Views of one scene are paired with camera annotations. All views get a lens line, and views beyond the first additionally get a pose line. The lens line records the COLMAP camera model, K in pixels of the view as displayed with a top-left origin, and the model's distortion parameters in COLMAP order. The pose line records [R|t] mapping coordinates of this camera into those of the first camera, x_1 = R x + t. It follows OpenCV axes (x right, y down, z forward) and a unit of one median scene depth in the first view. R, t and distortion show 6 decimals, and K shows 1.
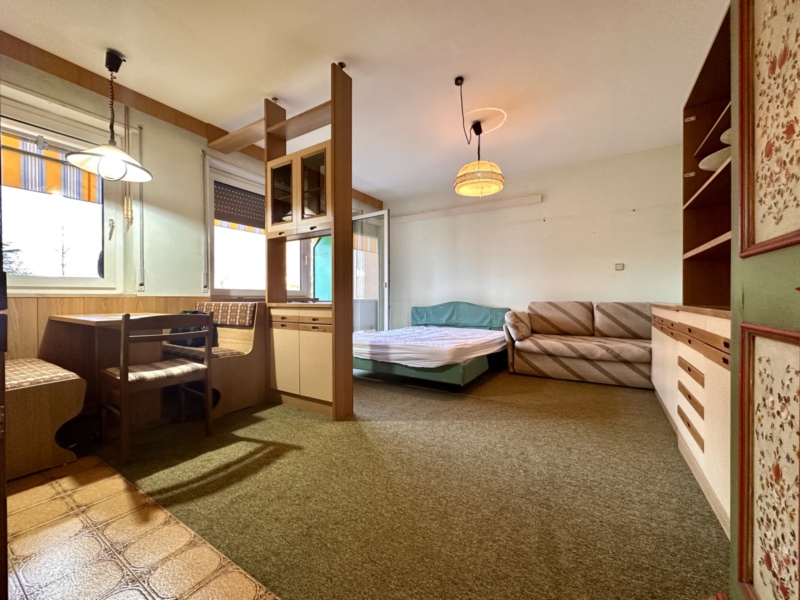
lens RADIAL K [[317.5, 0, 399.5], [0, 317.5, 300.0], [0, 0, 1]] dist [-0.003504, 0.000102]
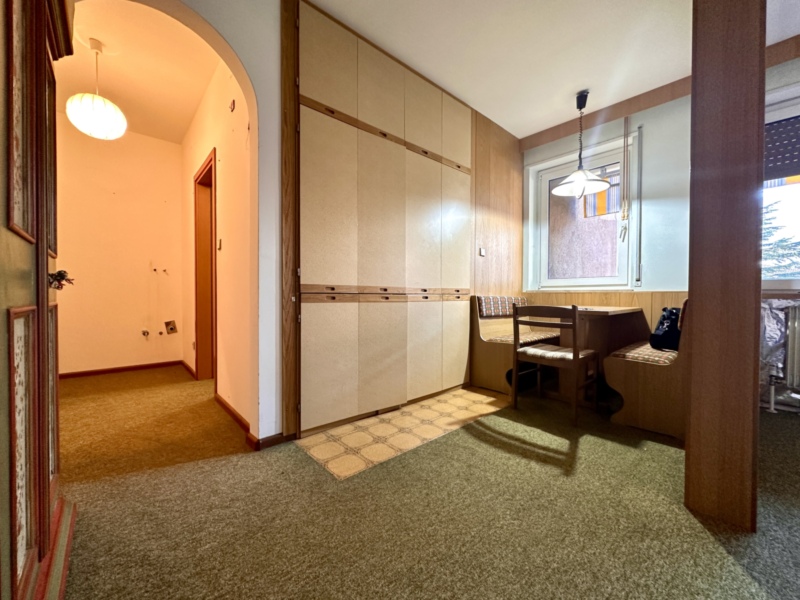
lens RADIAL K [[317.5, 0, 399.5], [0, 317.5, 300.0], [0, 0, 1]] dist [-0.003504, 0.000102]
pose [[-0.273770, 0.016014, -0.961662, 0.551001], [-0.011461, 0.999736, 0.019911, 0.006192], [0.961727, 0.016473, -0.273514, 0.754326]]
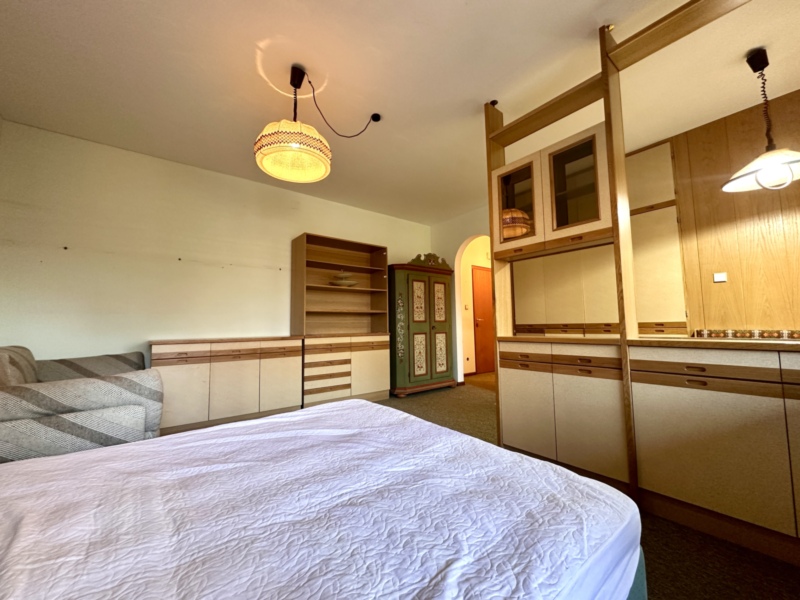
lens RADIAL K [[317.5, 0, 399.5], [0, 317.5, 300.0], [0, 0, 1]] dist [-0.003504, 0.000102]
pose [[-0.943449, 0.043248, 0.328685, -0.238802], [0.020159, 0.997104, -0.073334, -0.039628], [-0.330905, -0.062561, -0.941588, 2.404900]]
